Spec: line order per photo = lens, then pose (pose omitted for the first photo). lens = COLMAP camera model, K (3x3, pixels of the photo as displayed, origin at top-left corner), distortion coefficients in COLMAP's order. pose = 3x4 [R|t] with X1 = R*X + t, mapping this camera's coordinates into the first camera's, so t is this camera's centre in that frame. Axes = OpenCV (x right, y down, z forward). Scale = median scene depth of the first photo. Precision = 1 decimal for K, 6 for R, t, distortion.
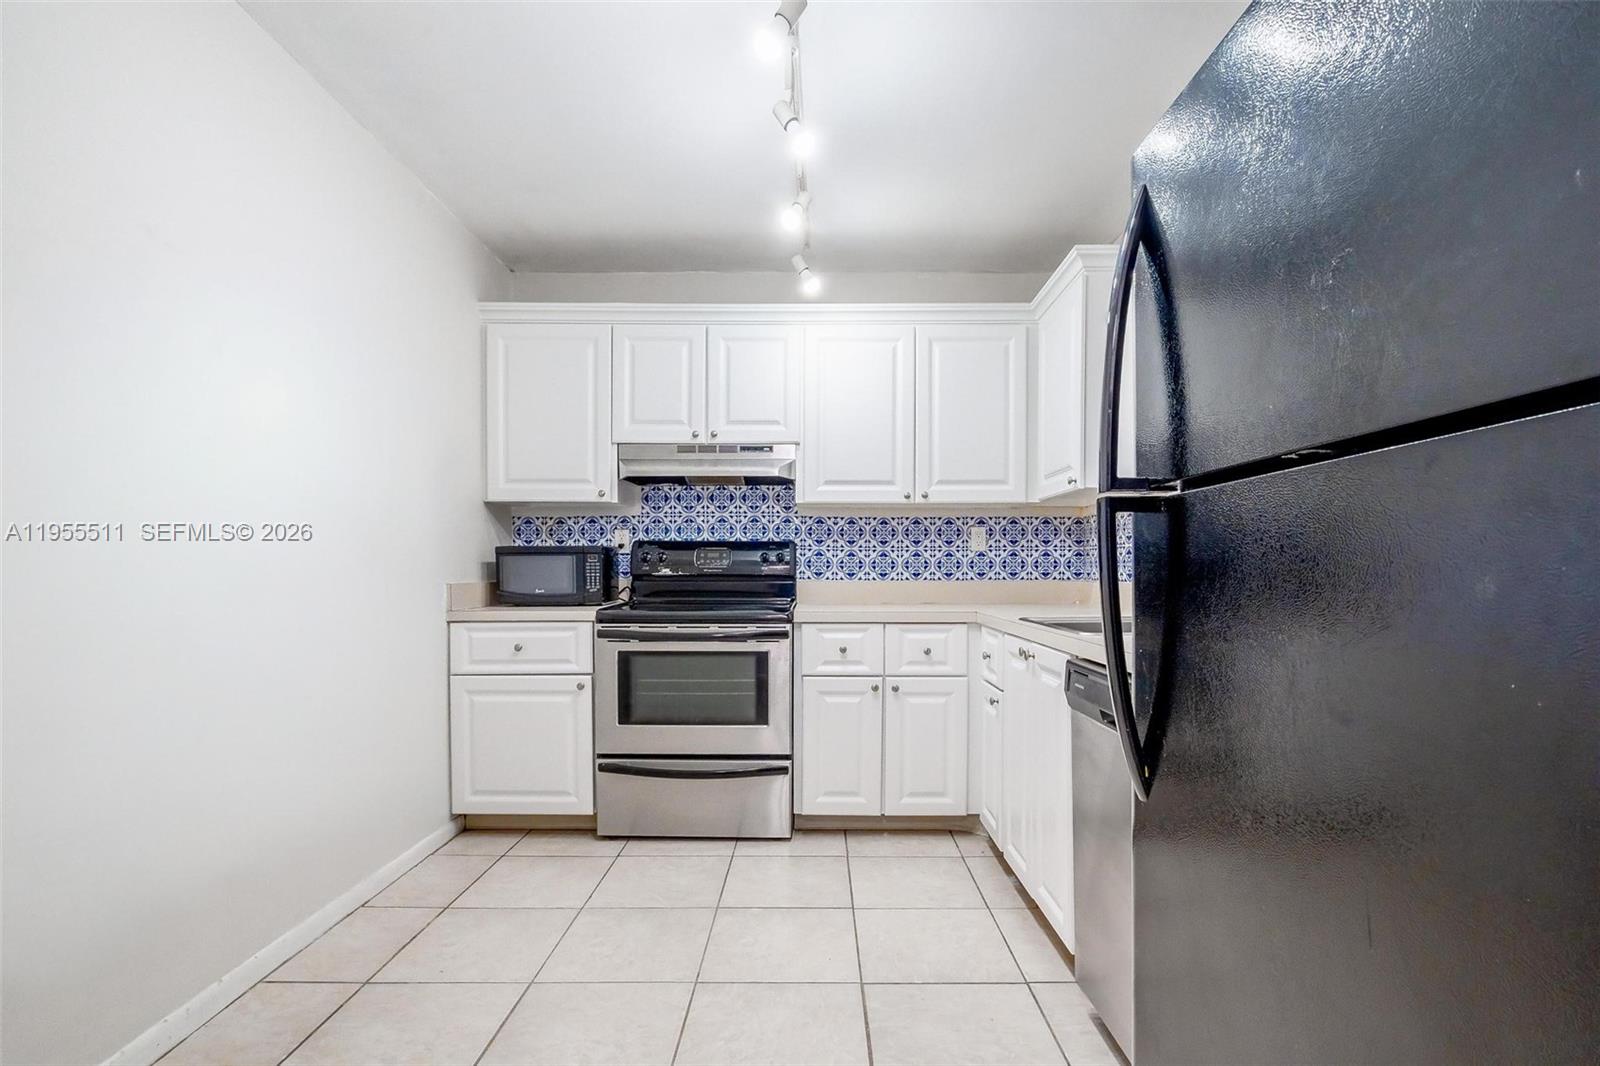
lens RADIAL K [[754.4, 0, 797.5], [0, 754.4, 584.0], [0, 0, 1]] dist [-0.001300, 0.000302]
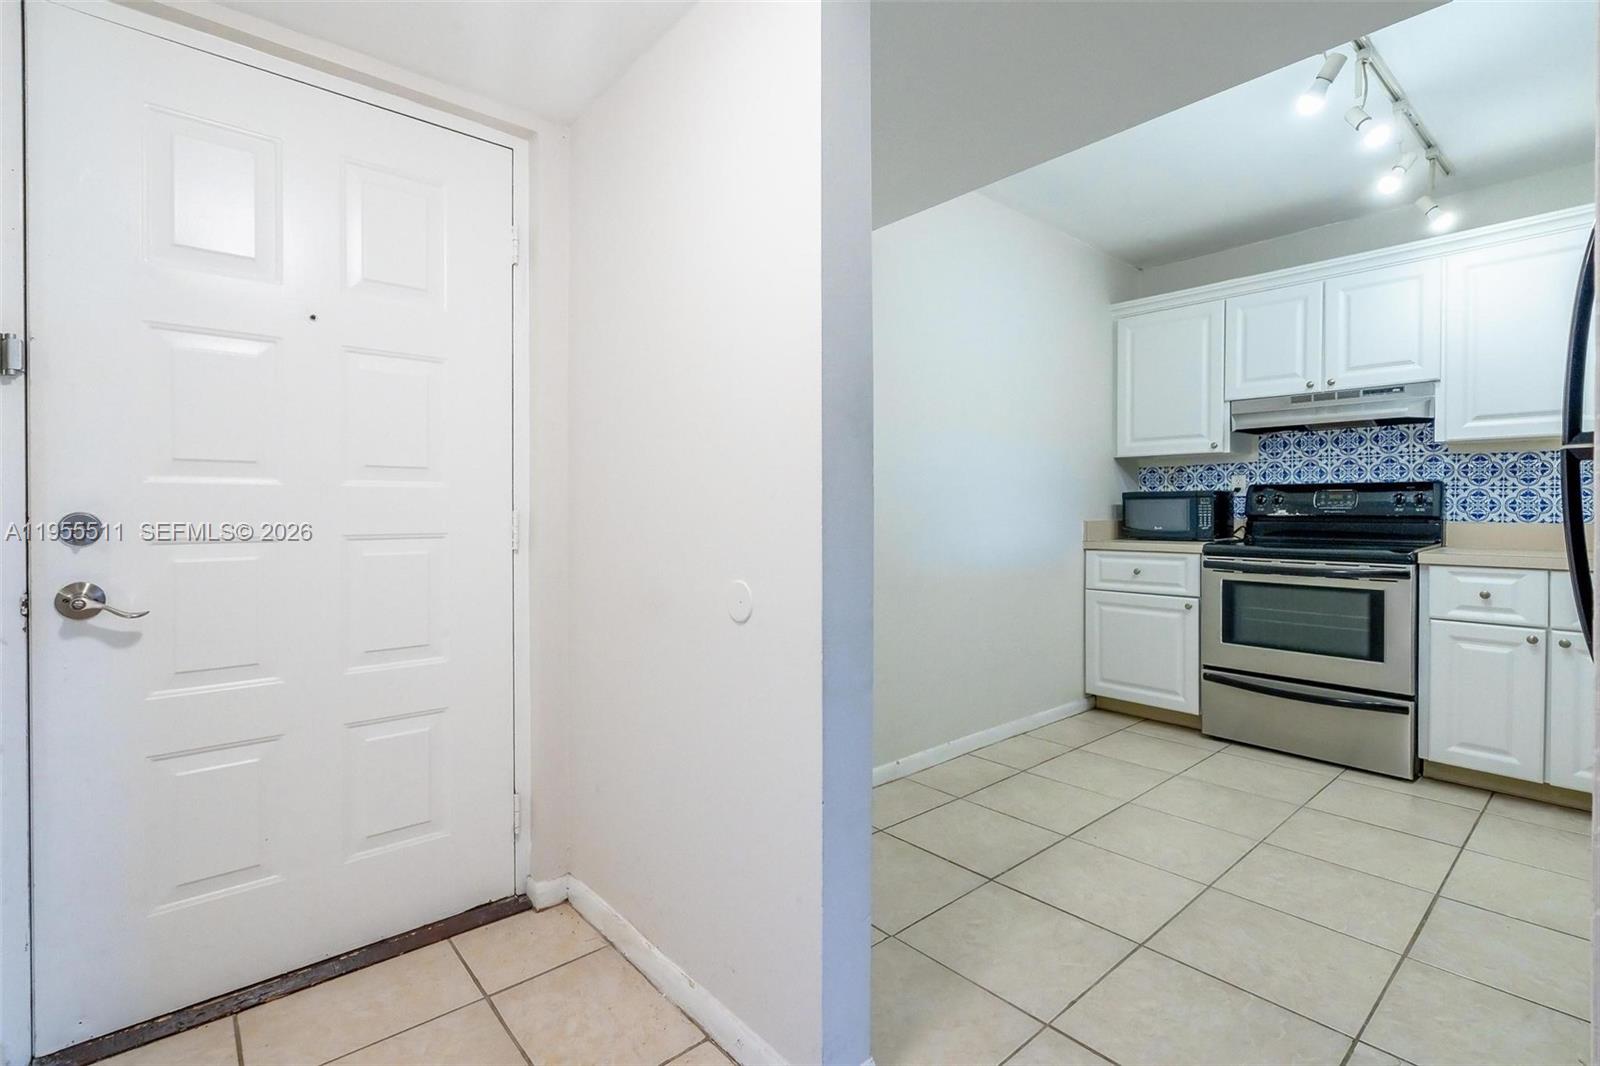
lens RADIAL K [[732.7, 0, 798.1], [0, 732.7, 514.3], [0, 0, 1]] dist [-0.000106, 0.000447]
pose [[0.669236, 0.004034, -0.743039, 0.149950], [-0.016381, 0.999822, -0.009326, 0.007488], [0.742869, 0.018413, 0.669184, -0.231610]]
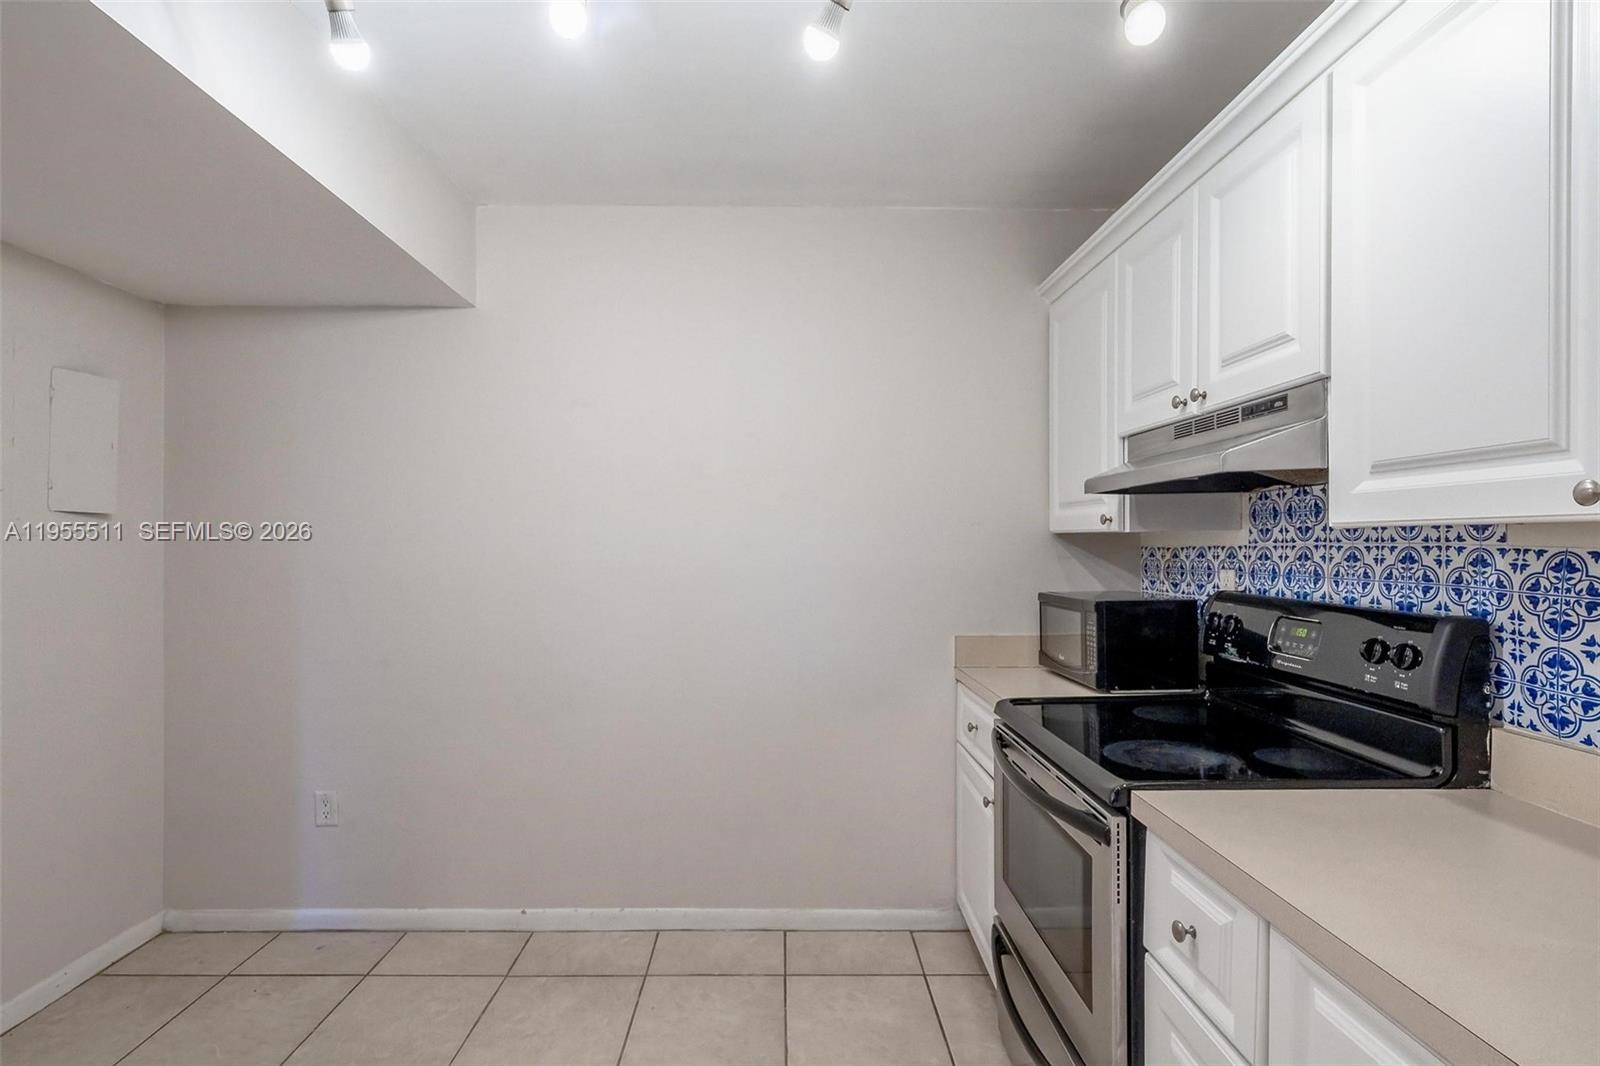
lens RADIAL K [[804.3, 0, 810.1], [0, 804.3, 542.5], [0, 0, 1]] dist [0.000831, -0.000436]
pose [[0.027250, 0.001085, -0.999628, 0.412141], [-0.026436, 0.999650, 0.000365, -0.092273], [0.999279, 0.026416, 0.027270, 0.718925]]
